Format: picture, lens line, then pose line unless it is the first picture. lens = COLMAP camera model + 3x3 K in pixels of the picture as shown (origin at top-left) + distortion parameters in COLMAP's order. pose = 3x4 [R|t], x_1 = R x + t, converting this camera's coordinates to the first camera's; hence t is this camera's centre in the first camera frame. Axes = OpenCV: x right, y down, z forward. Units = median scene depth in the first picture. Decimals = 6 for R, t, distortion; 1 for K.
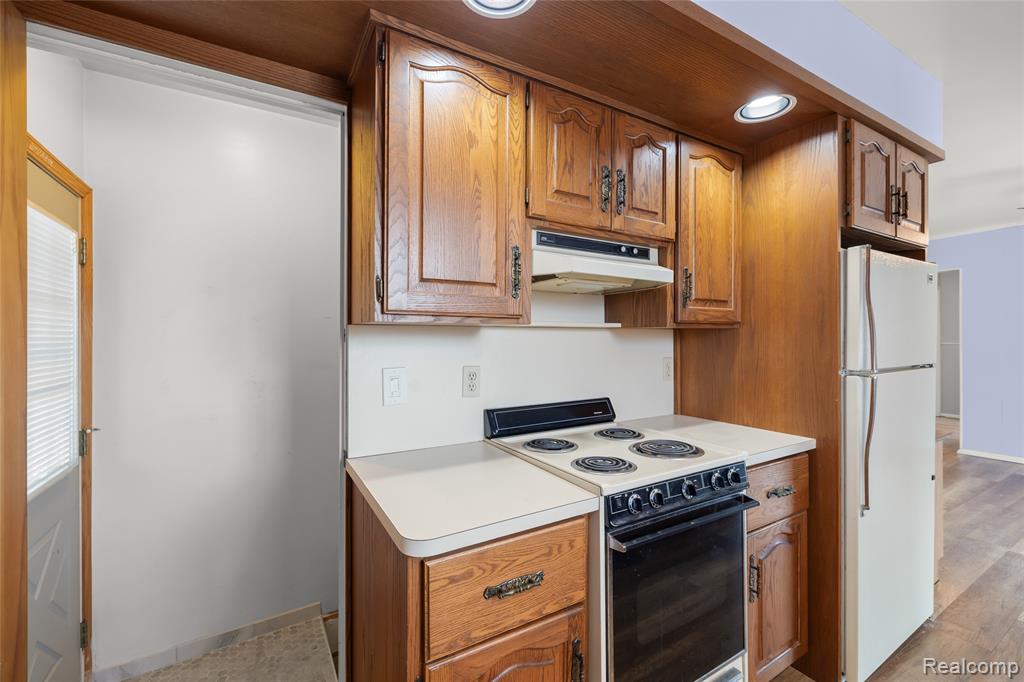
lens RADIAL K [[435.5, 0, 515.9], [0, 435.5, 337.6], [0, 0, 1]] dist [-0.004474, -0.000170]
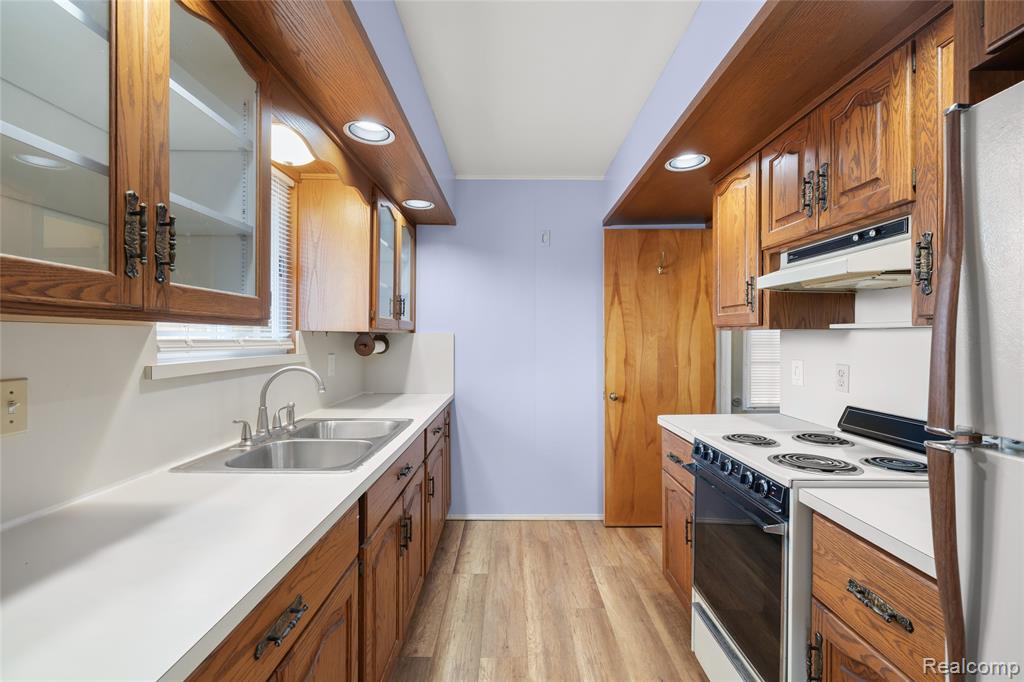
lens RADIAL K [[435.5, 0, 510.0], [0, 435.5, 339.8], [0, 0, 1]] dist [-0.004474, -0.000170]
pose [[-0.497761, 0.003393, -0.867308, 1.350207], [0.007111, 0.999975, -0.000169, -0.005328], [0.867285, -0.006251, -0.497773, 0.840498]]
